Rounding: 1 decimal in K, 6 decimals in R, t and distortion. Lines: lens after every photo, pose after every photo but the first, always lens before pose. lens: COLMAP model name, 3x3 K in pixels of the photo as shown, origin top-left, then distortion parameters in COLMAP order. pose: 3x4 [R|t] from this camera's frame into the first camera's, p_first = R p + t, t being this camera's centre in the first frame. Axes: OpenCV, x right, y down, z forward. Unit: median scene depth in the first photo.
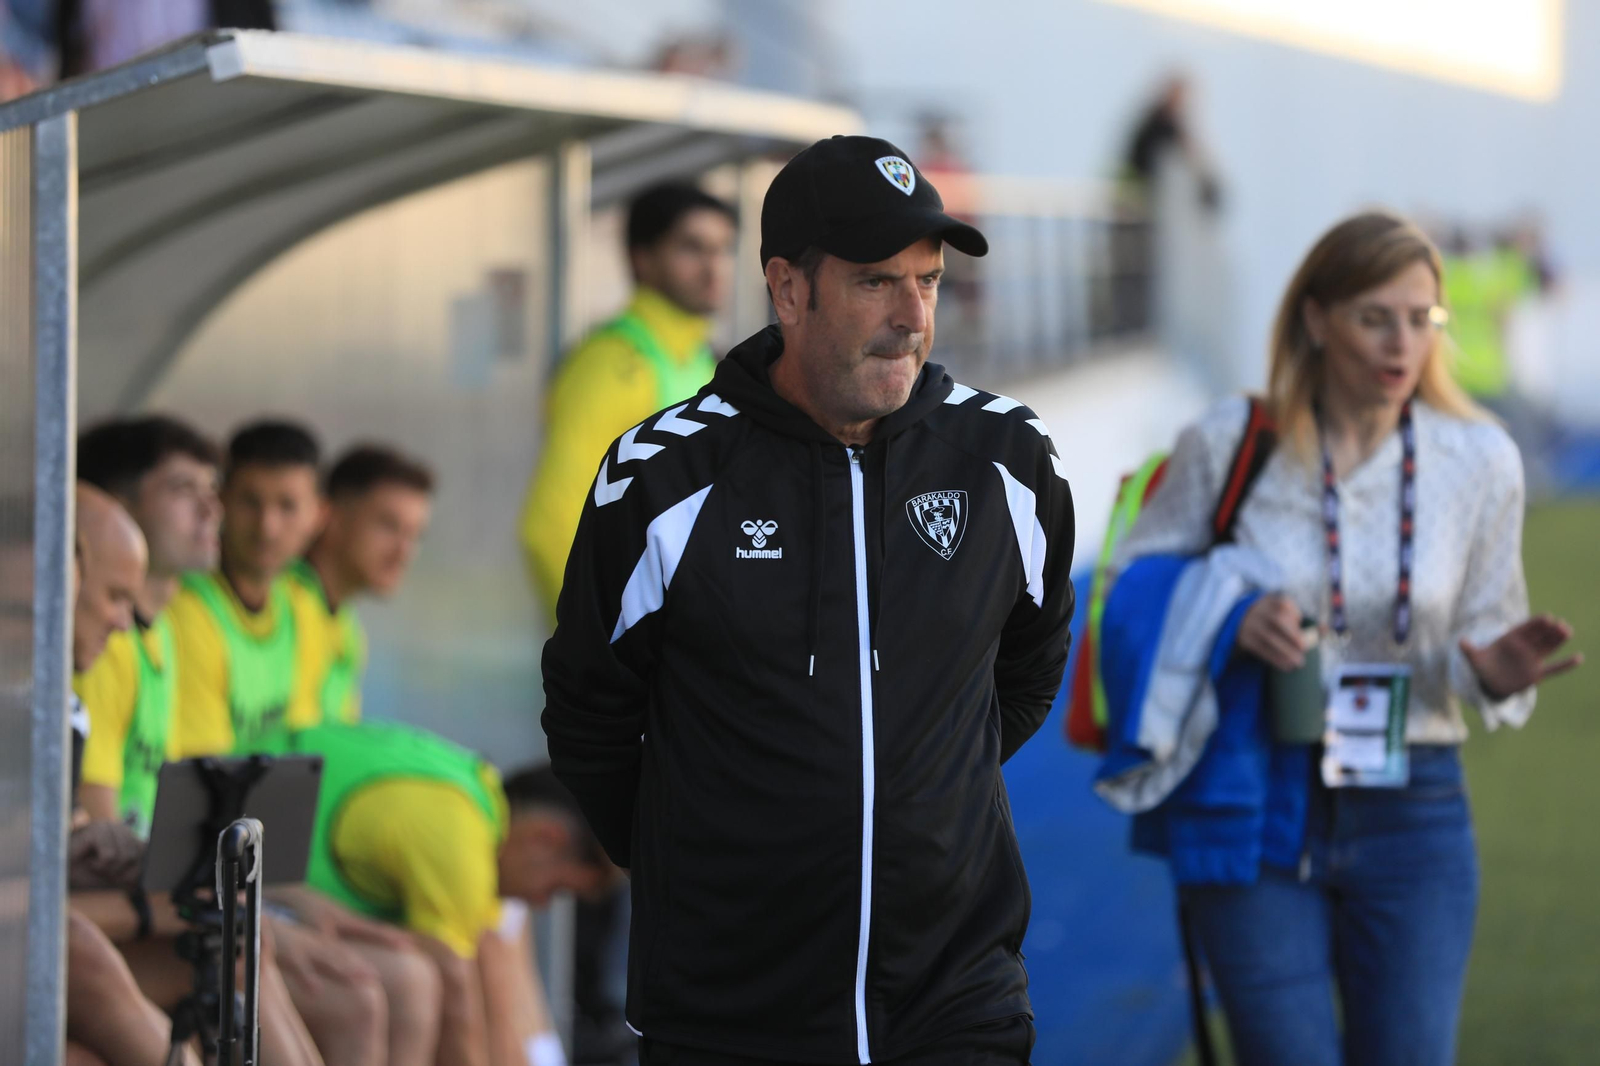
lens RADIAL K [[9109.4, 0, 804.5], [0, 9109.4, 530.8], [0, 0, 1]] dist [1.863988, 0.000000]
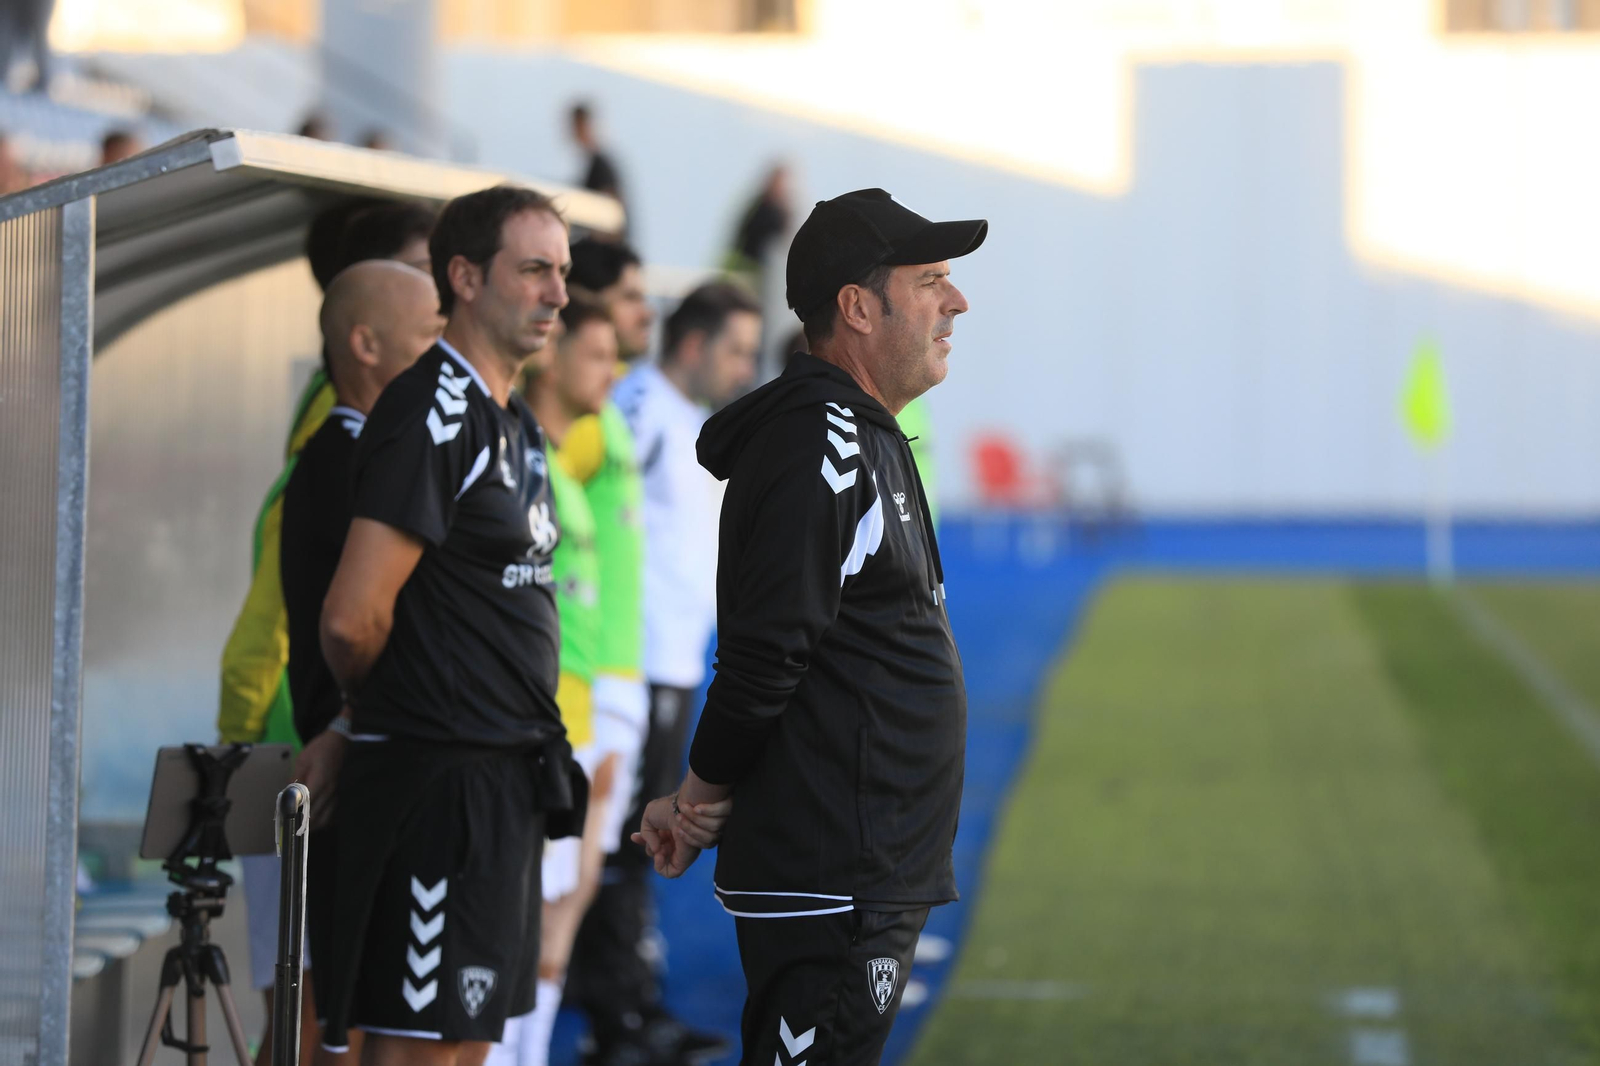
lens RADIAL K [[9109.4, 0, 796.6], [0, 9109.4, 534.8], [0, 0, 1]] dist [1.863988, 0.000000]
pose [[0.998568, 0.013898, 0.051656, -0.049843], [-0.013460, 0.999871, -0.008810, 0.007135], [-0.051772, 0.008102, 0.998626, -0.180006]]
